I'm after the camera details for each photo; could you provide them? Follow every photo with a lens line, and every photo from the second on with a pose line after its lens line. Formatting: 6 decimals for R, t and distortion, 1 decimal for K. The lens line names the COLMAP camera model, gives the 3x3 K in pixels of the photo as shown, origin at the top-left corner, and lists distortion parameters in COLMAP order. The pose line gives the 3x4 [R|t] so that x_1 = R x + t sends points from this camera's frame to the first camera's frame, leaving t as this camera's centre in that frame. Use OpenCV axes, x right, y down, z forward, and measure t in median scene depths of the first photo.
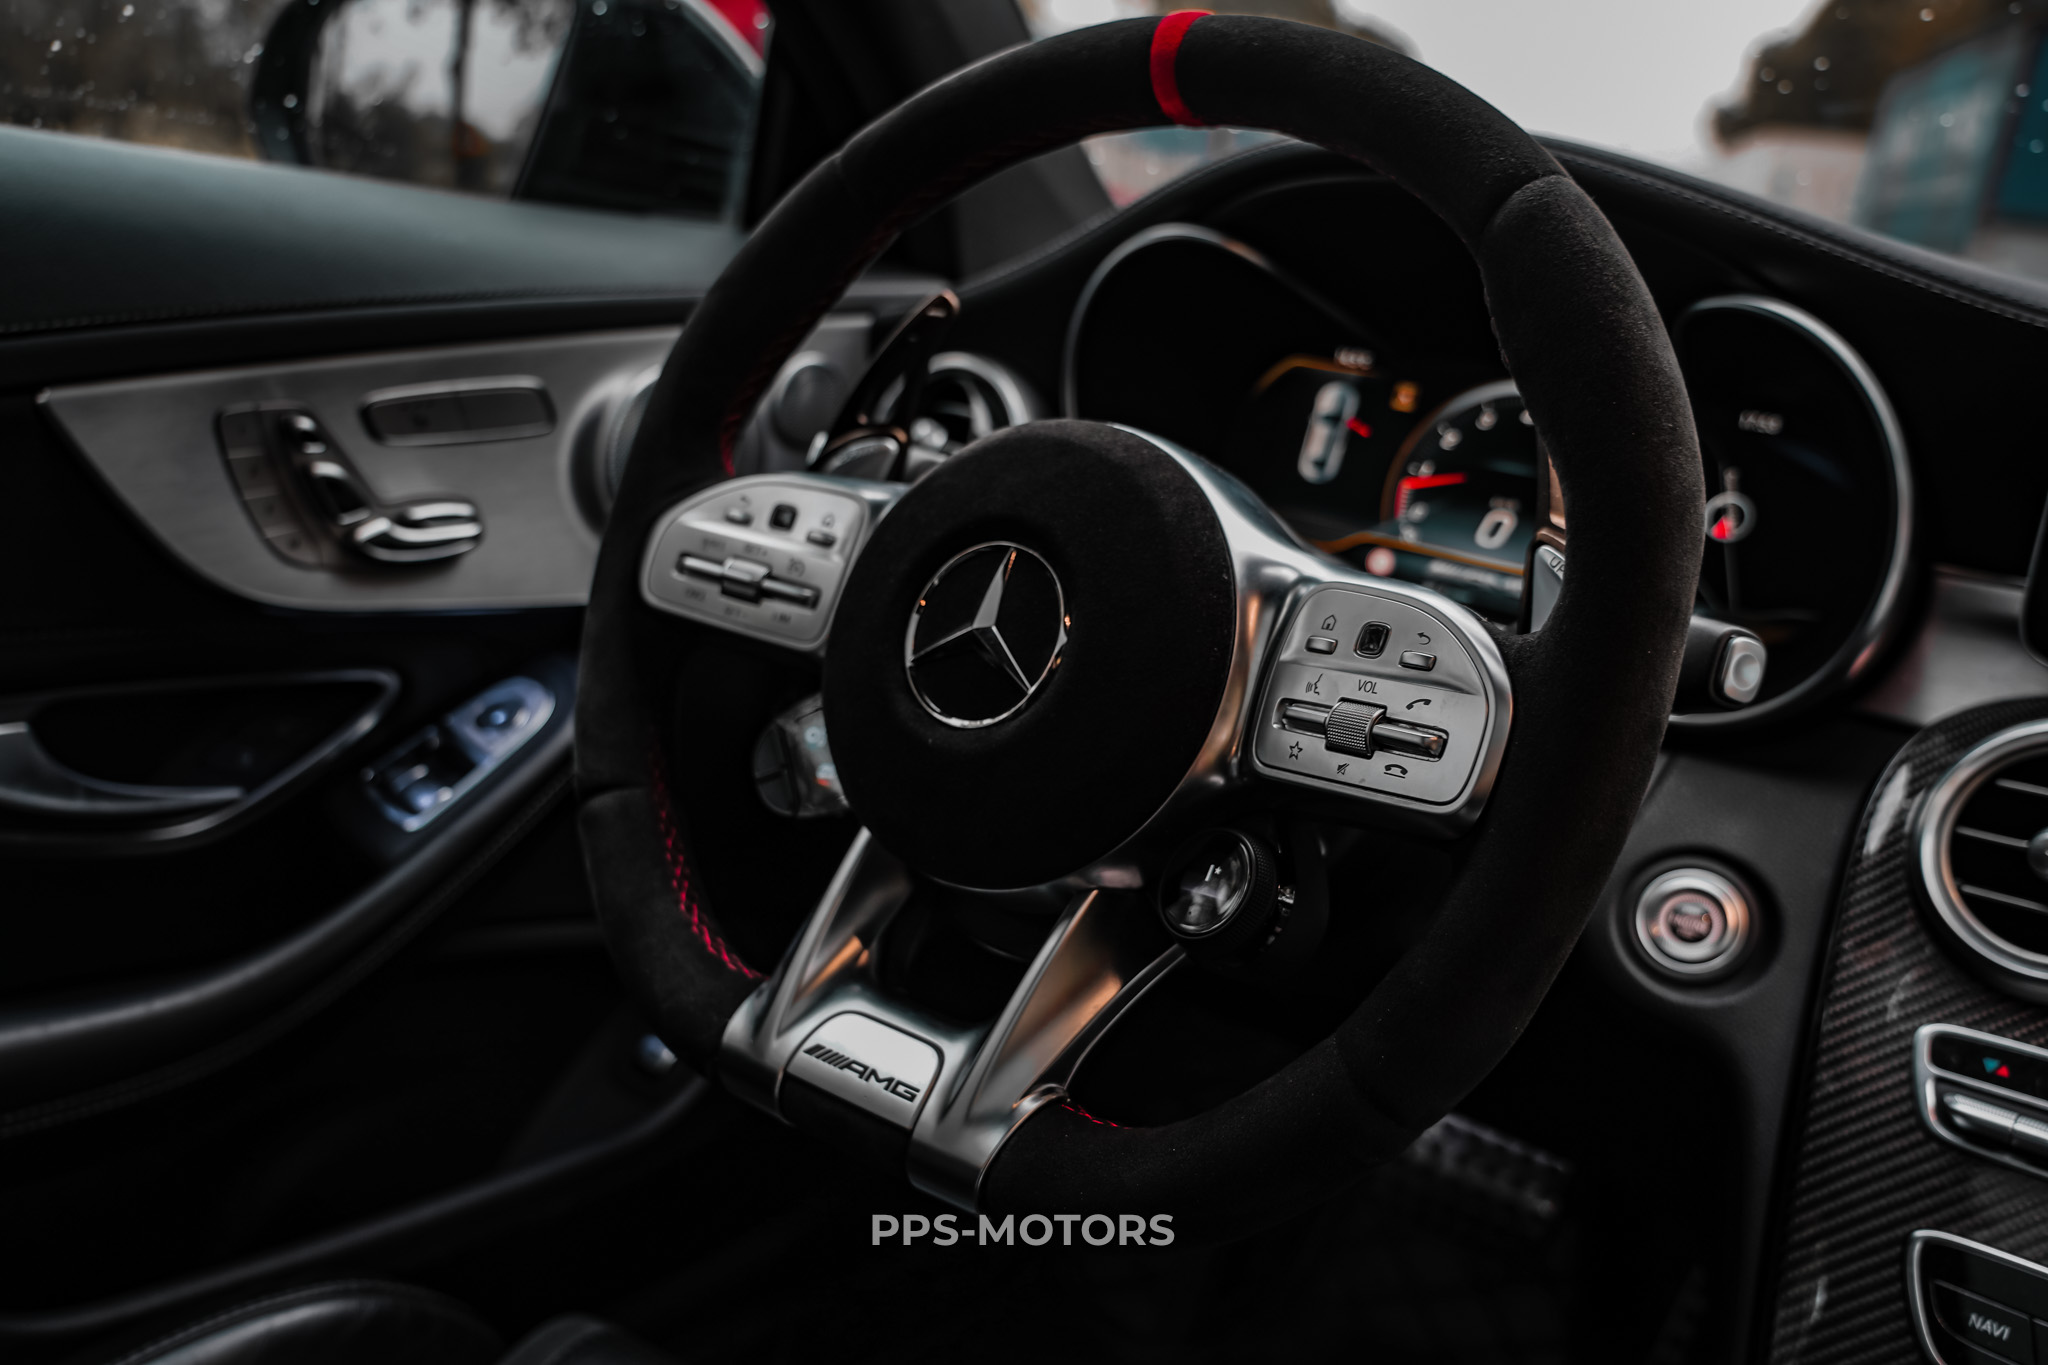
lens RADIAL K [[1762.0, 0, 1021.8], [0, 1762.0, 683.8], [0, 0, 1]] dist [0.005184, 0.028740]
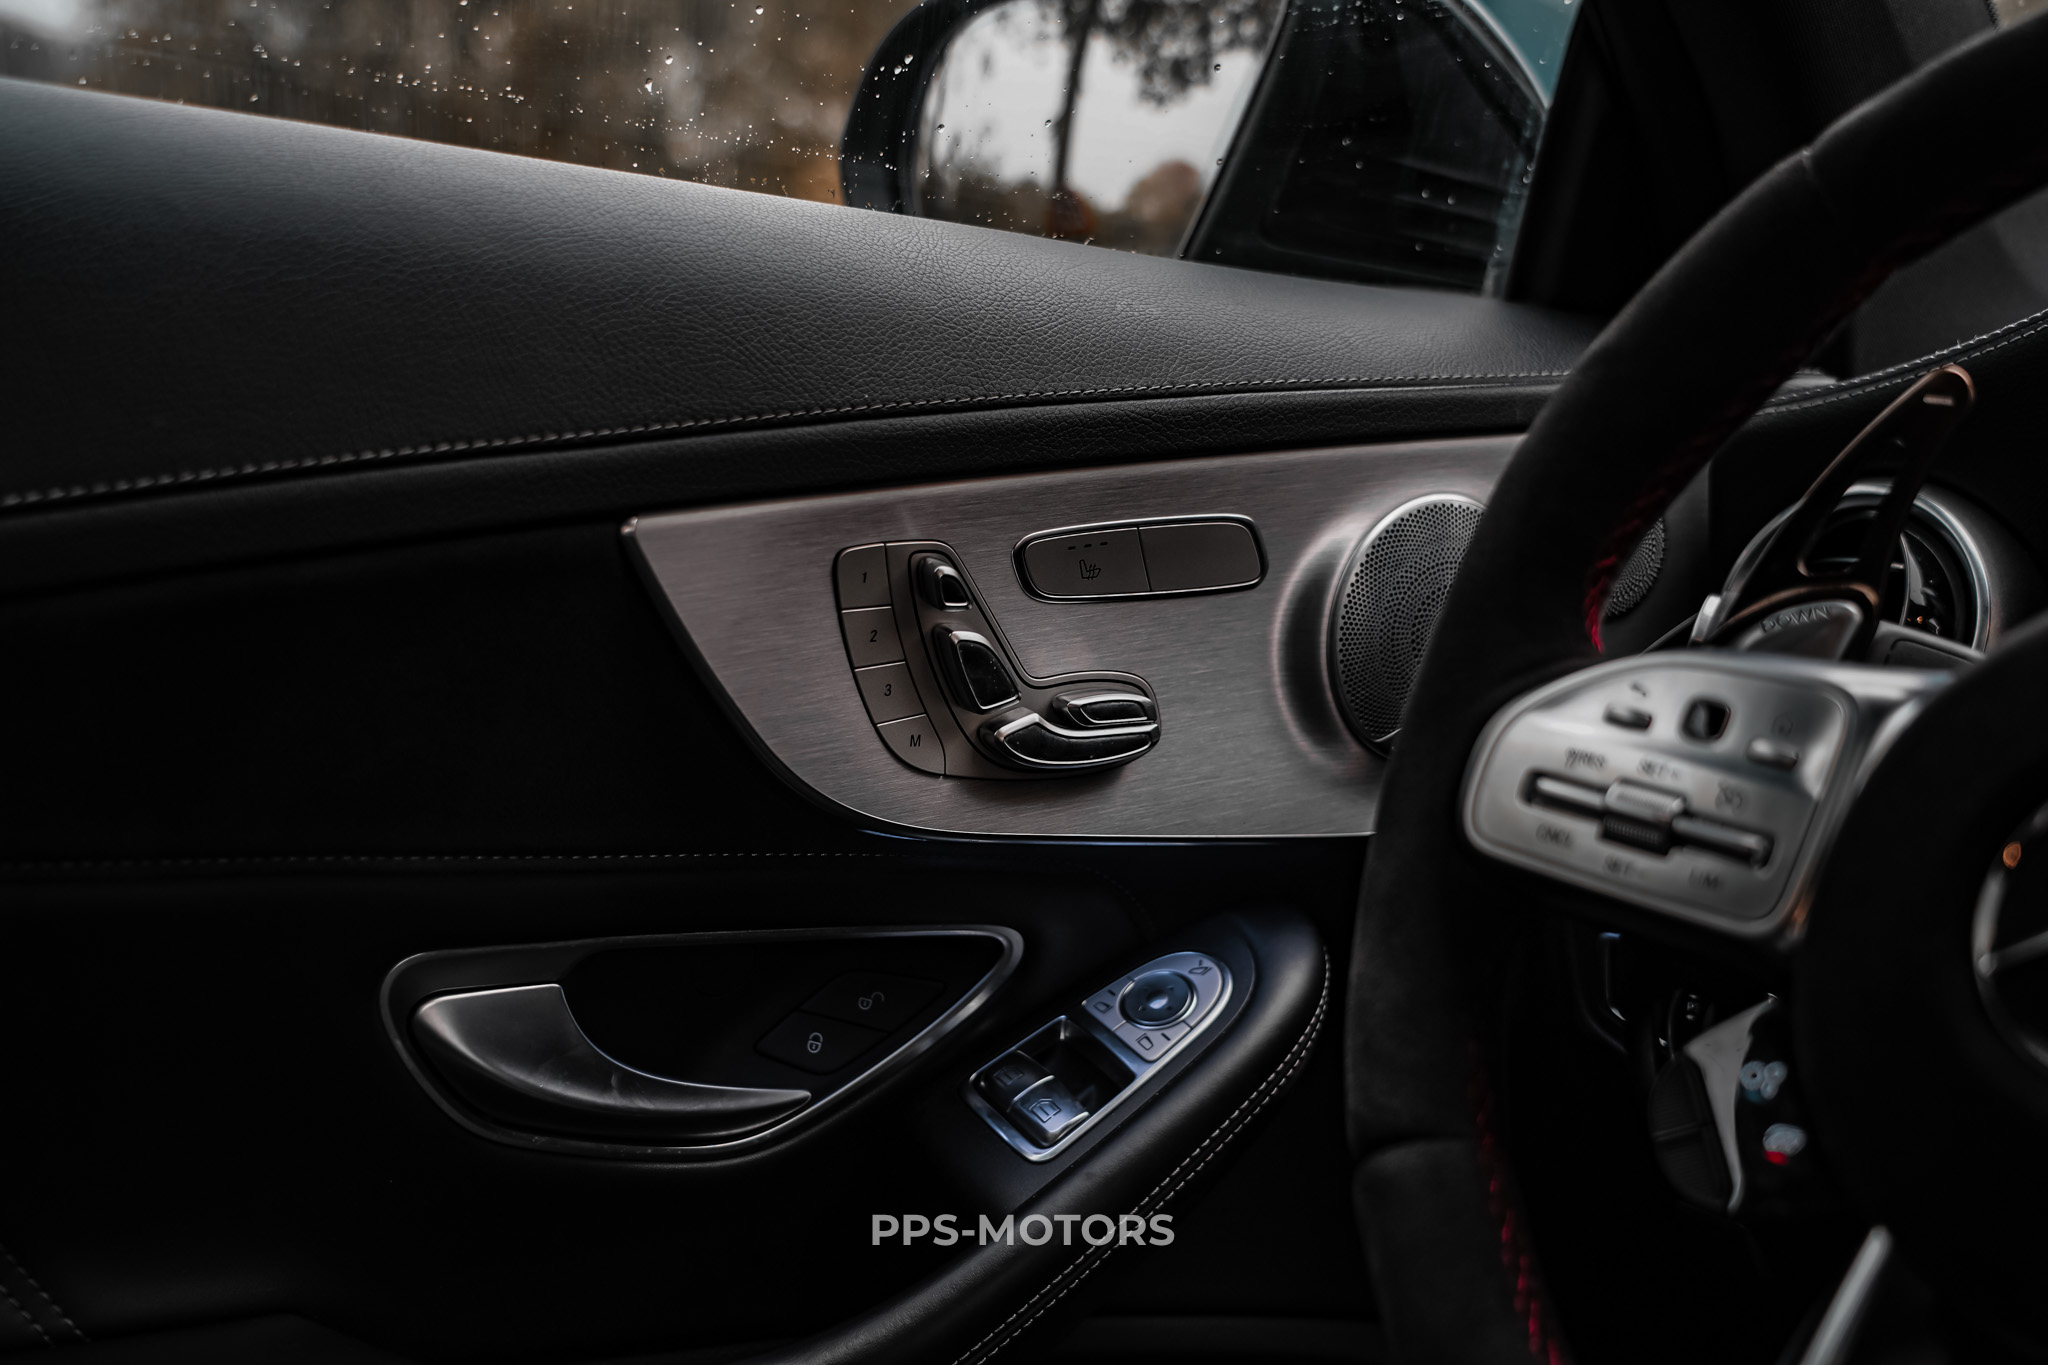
lens RADIAL K [[2350.5, 0, 1024.4], [0, 2350.5, 681.9], [0, 0, 1]] dist [-0.028347, 0.000000]
pose [[0.964272, 0.021638, -0.264028, -0.130376], [-0.051834, 0.992805, -0.107943, -0.004701], [0.259793, 0.117772, 0.958456, 0.123319]]
